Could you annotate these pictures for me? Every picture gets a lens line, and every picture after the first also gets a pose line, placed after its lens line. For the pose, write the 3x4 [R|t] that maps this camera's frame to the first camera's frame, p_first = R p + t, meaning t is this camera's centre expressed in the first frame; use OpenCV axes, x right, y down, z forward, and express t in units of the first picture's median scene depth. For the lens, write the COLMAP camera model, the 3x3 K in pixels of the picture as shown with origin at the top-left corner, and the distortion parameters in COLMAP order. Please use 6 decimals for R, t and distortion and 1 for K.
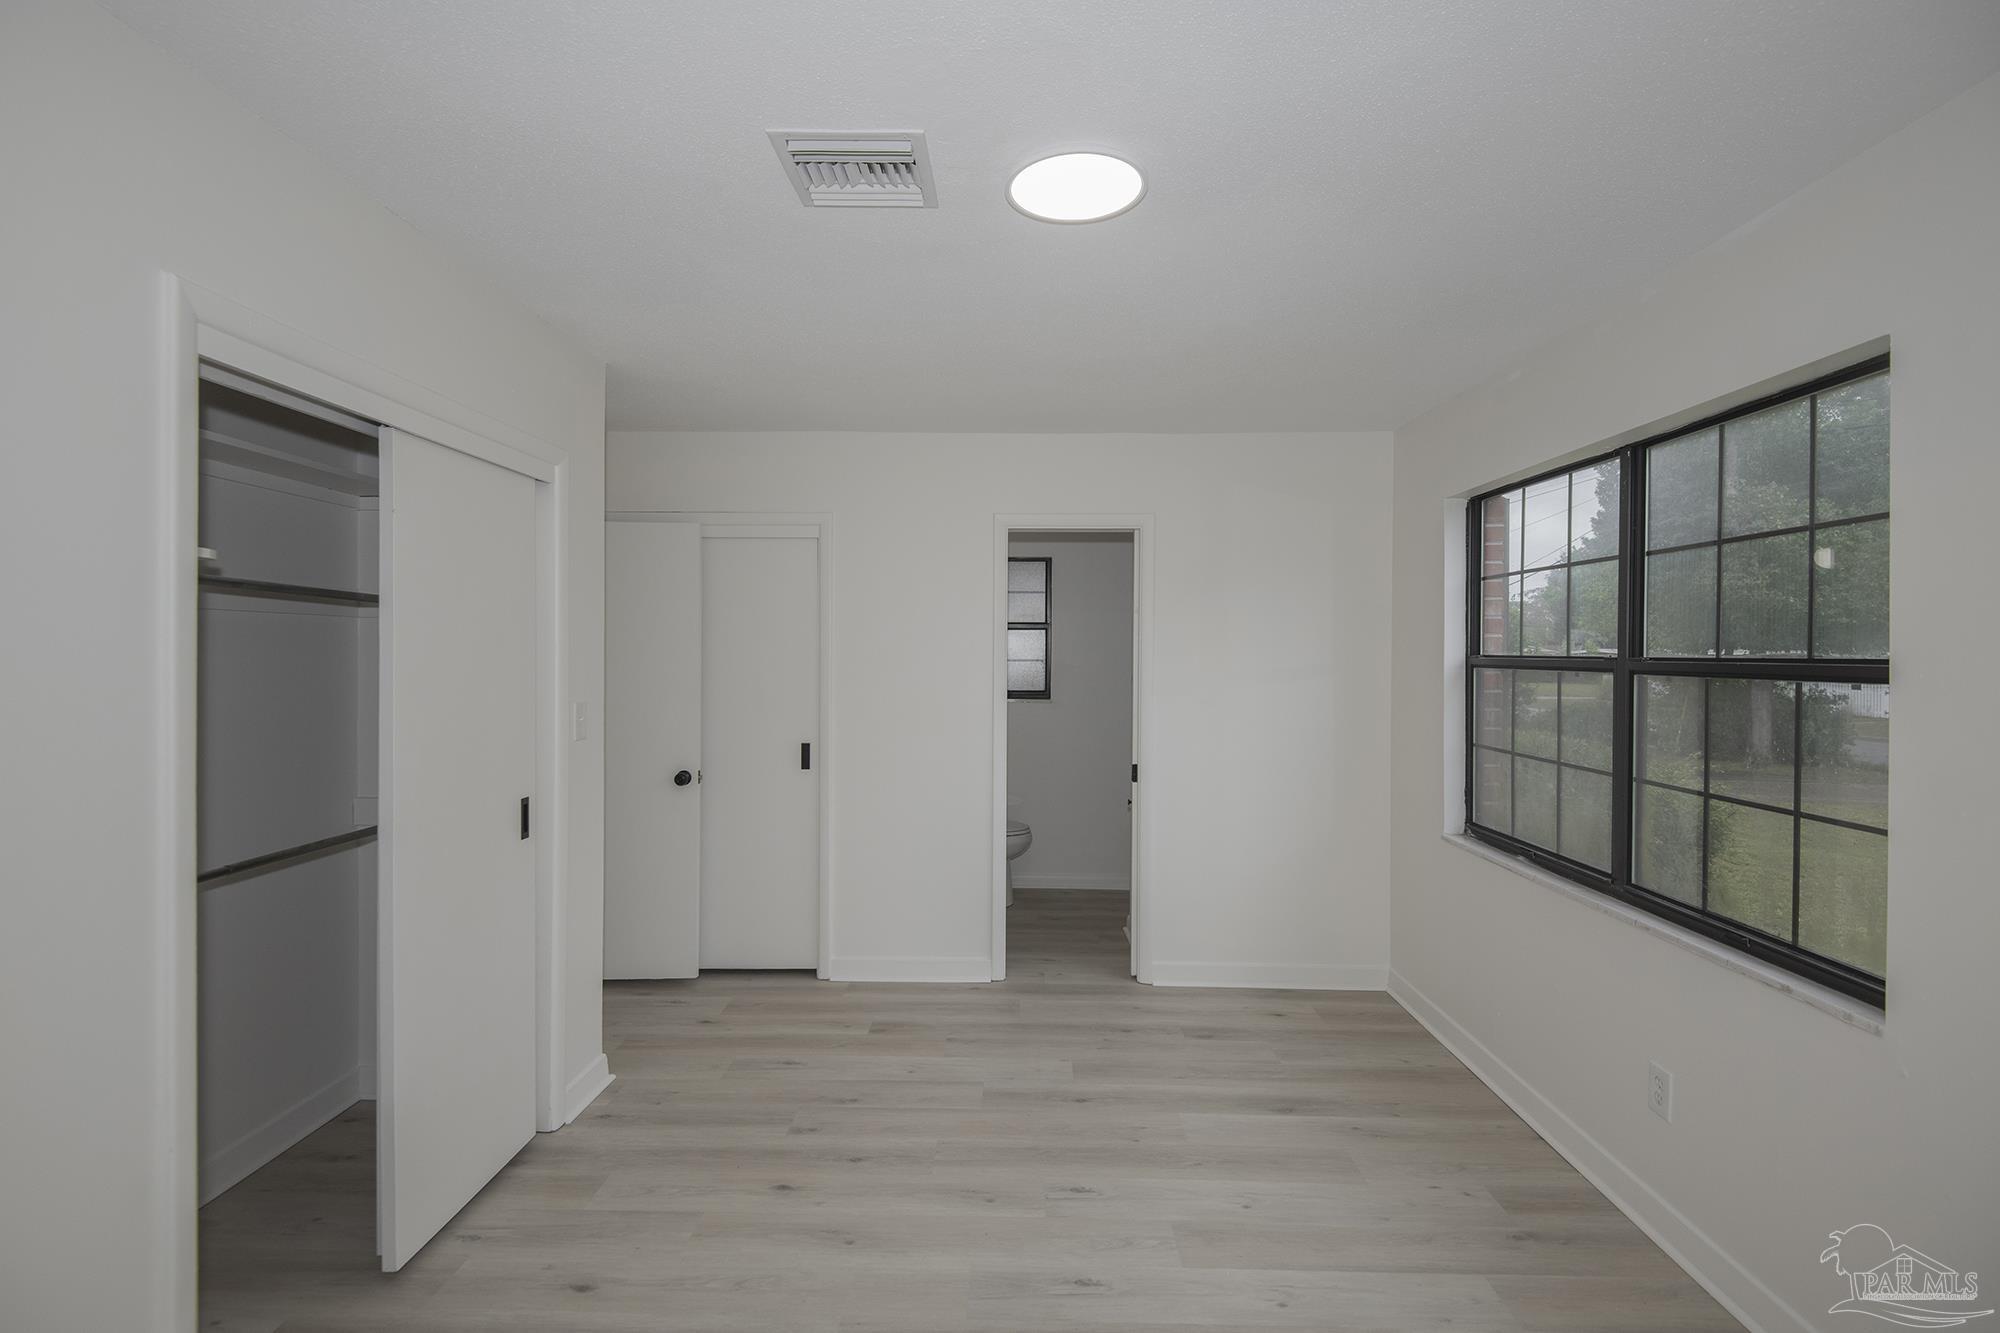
lens RADIAL K [[915.2, 0, 995.2], [0, 915.2, 652.0], [0, 0, 1]] dist [-0.006467, -0.006789]
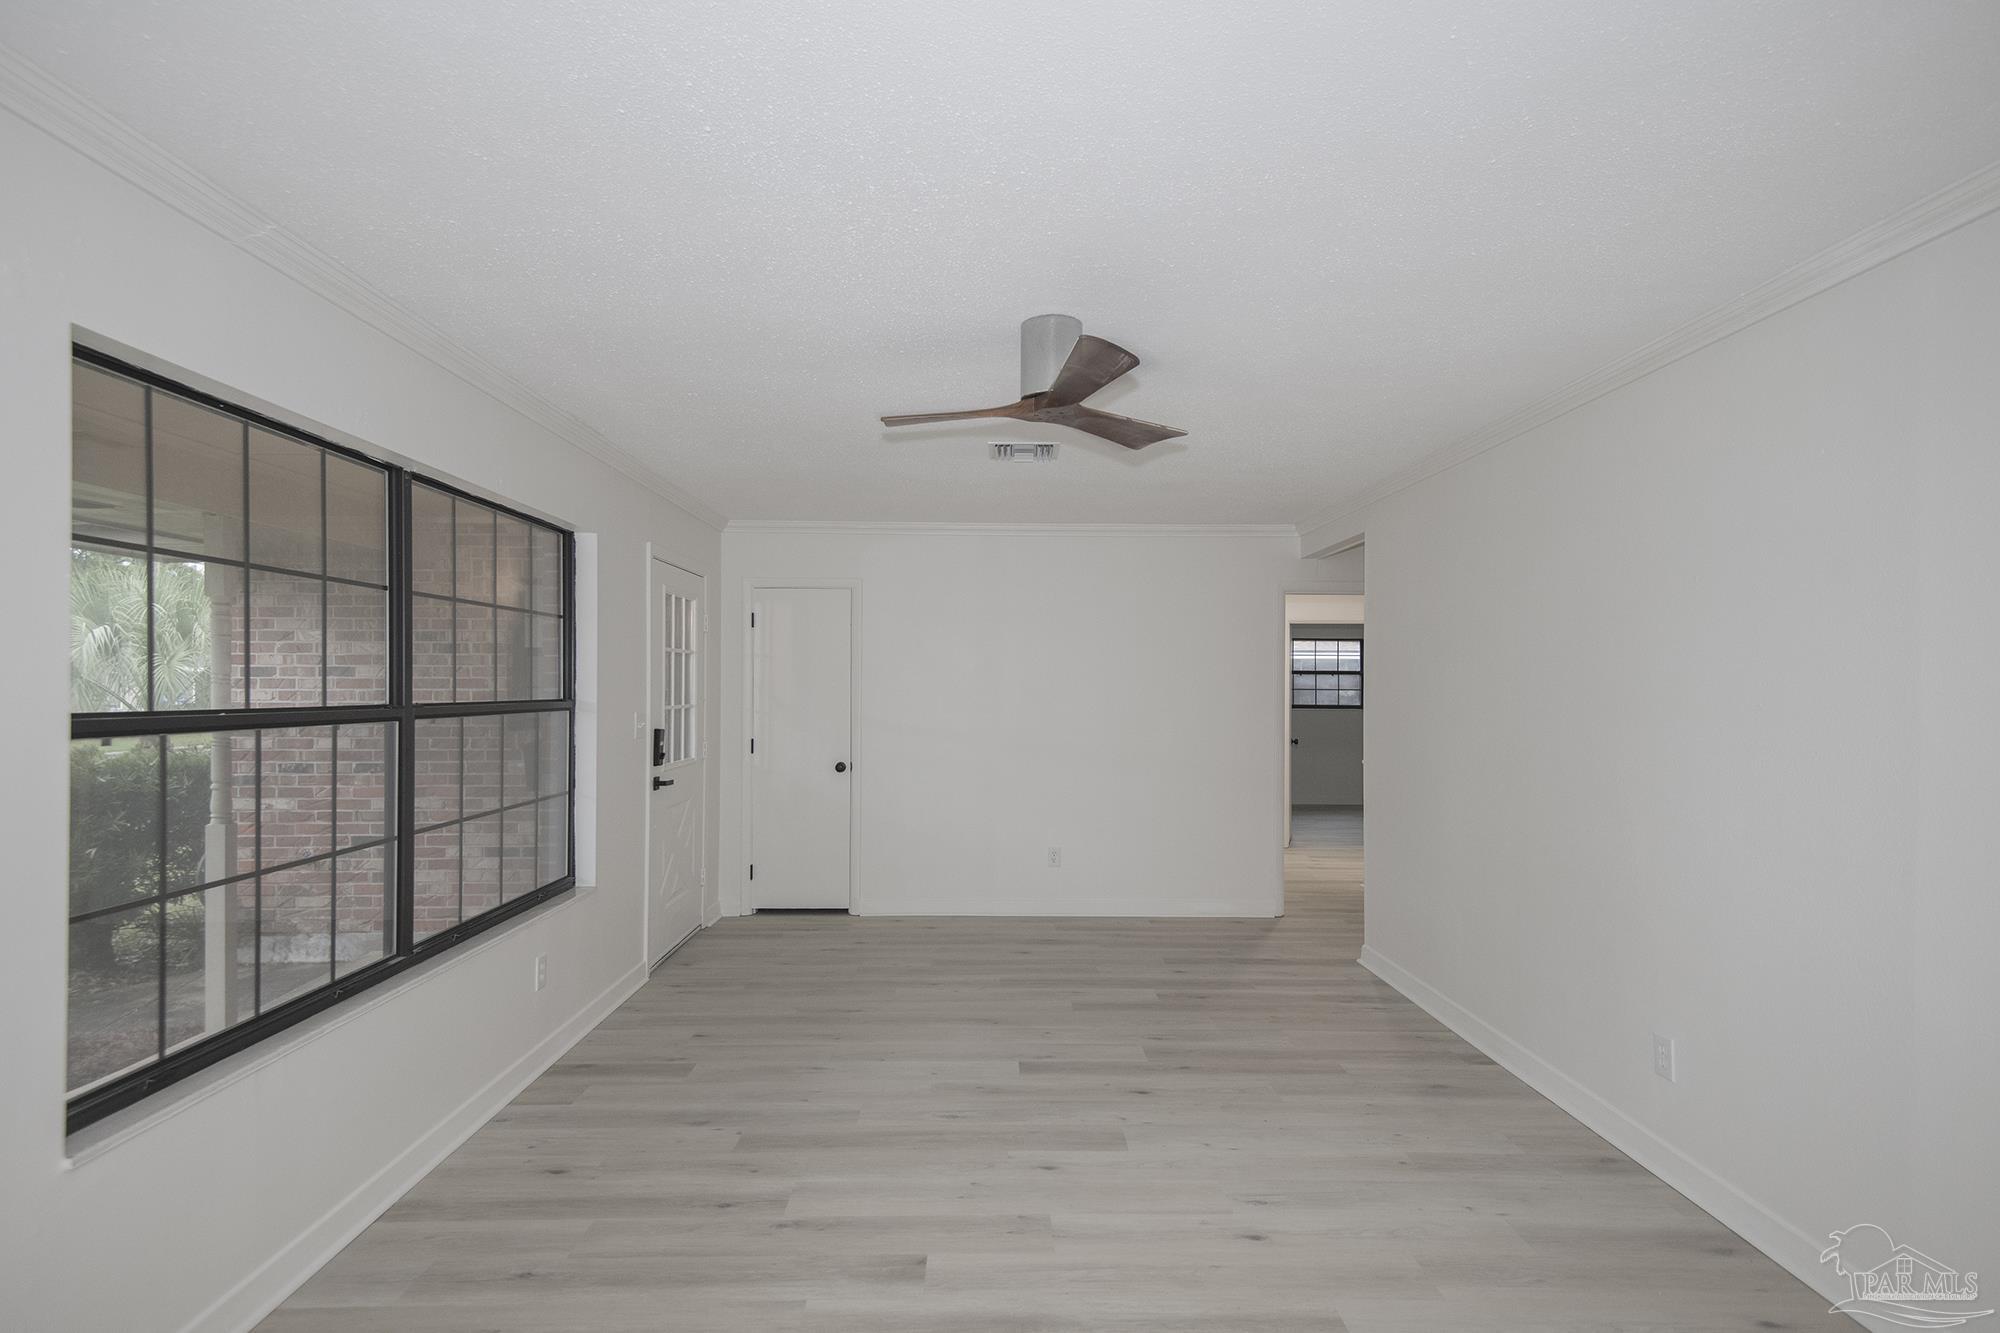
lens RADIAL K [[1047.1, 0, 1001.1], [0, 1047.1, 674.7], [0, 0, 1]] dist [0.001358, 0.000051]
pose [[-0.999614, -0.006652, -0.026968, 0.109223], [-0.006474, 0.999957, -0.006695, -0.016975], [0.027011, -0.006518, -0.999614, 1.723622]]
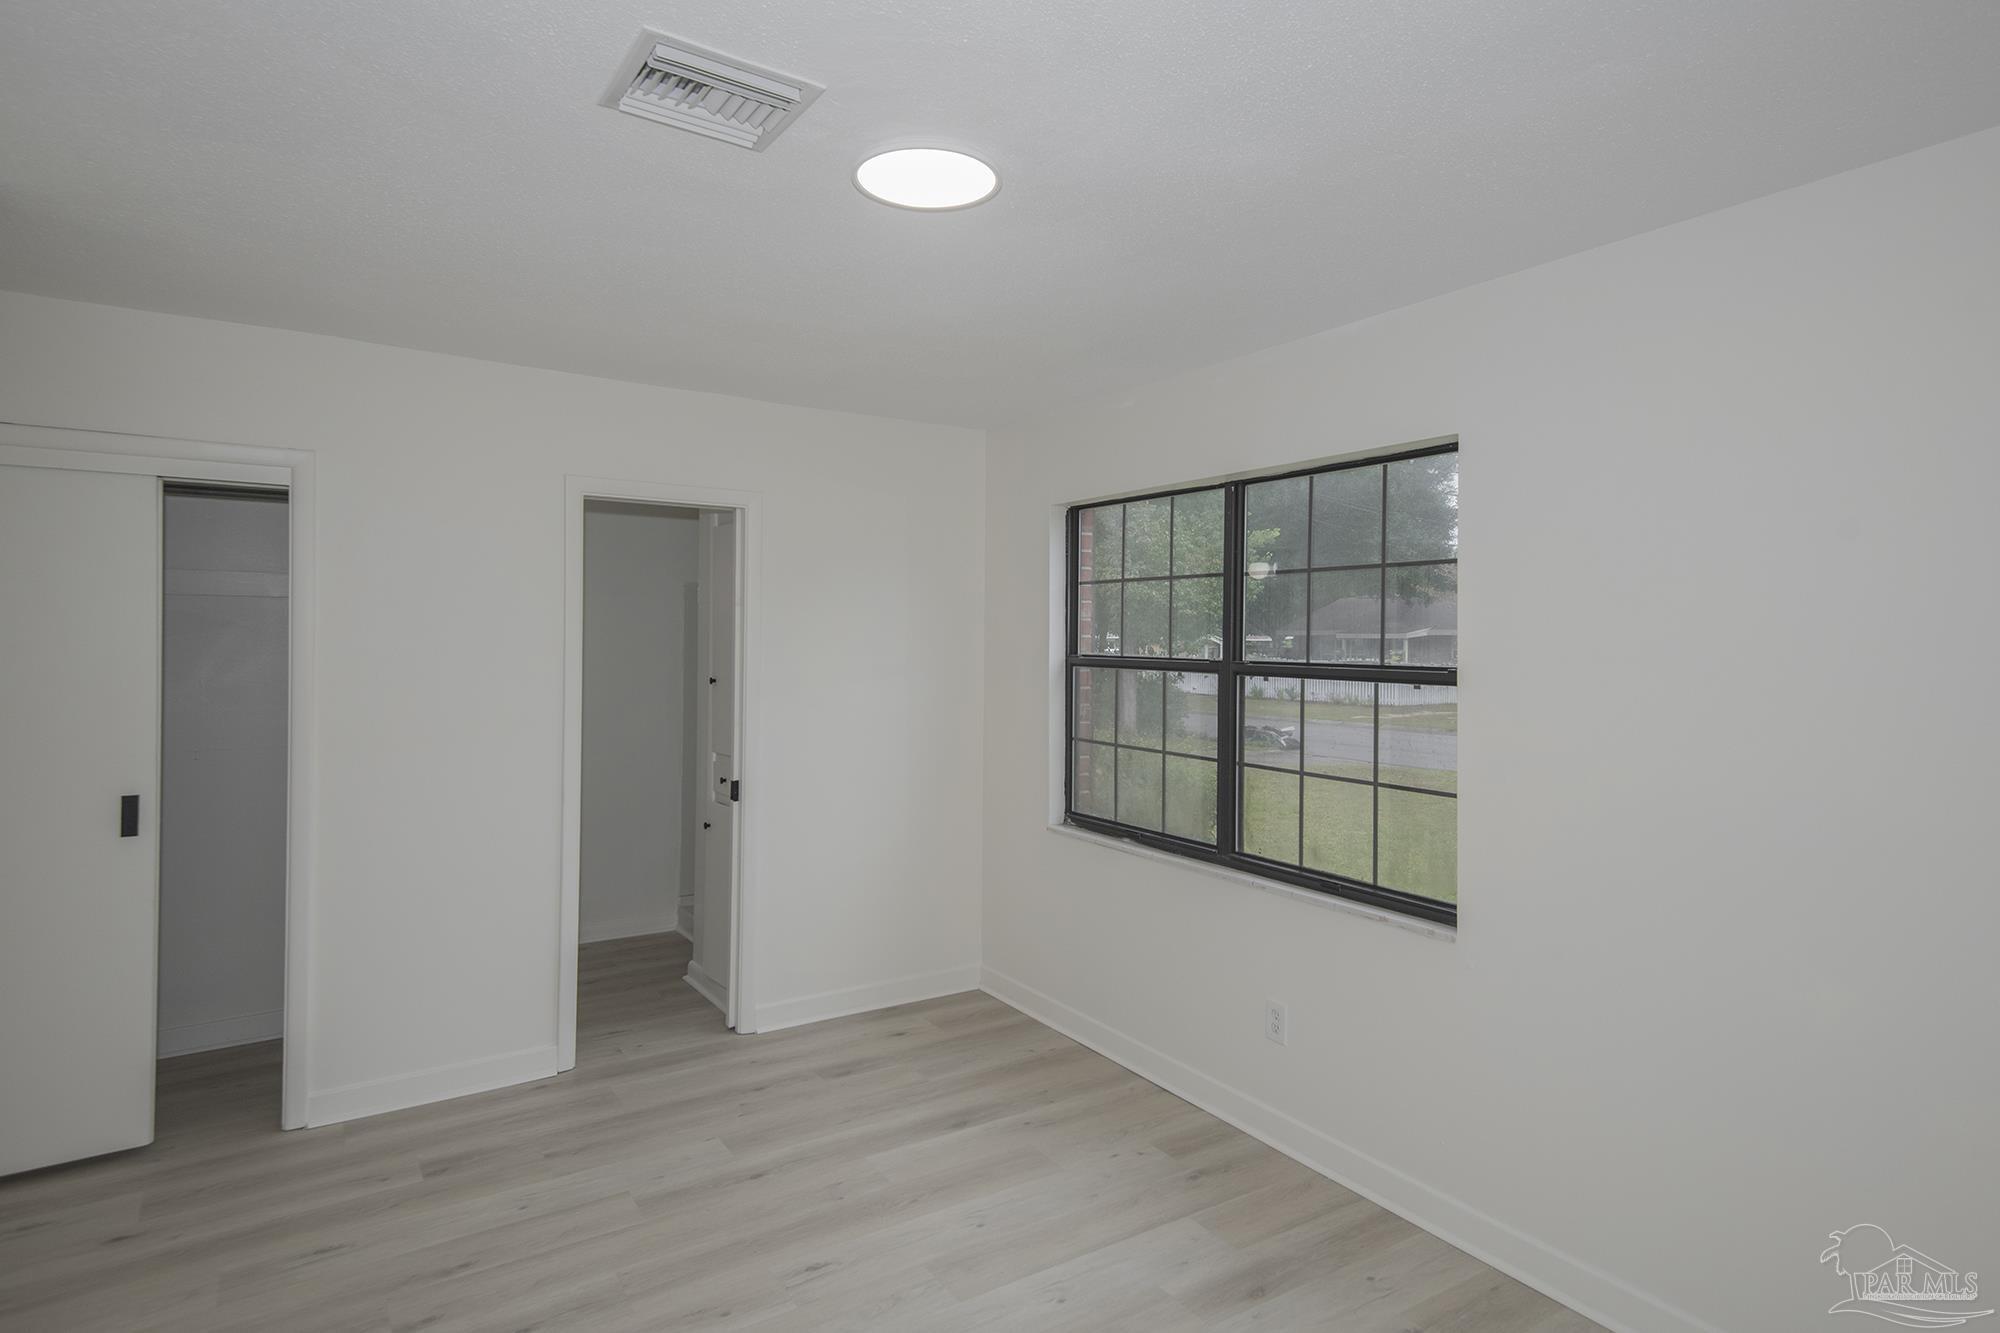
lens RADIAL K [[1077.3, 0, 1005.8], [0, 1077.3, 632.6], [0, 0, 1]] dist [0.035148, -0.014880]
pose [[0.818846, 0.002716, 0.574006, -0.297322], [-0.003284, 0.999995, -0.000048, -0.025131], [-0.574003, -0.001846, 0.818851, 0.018489]]
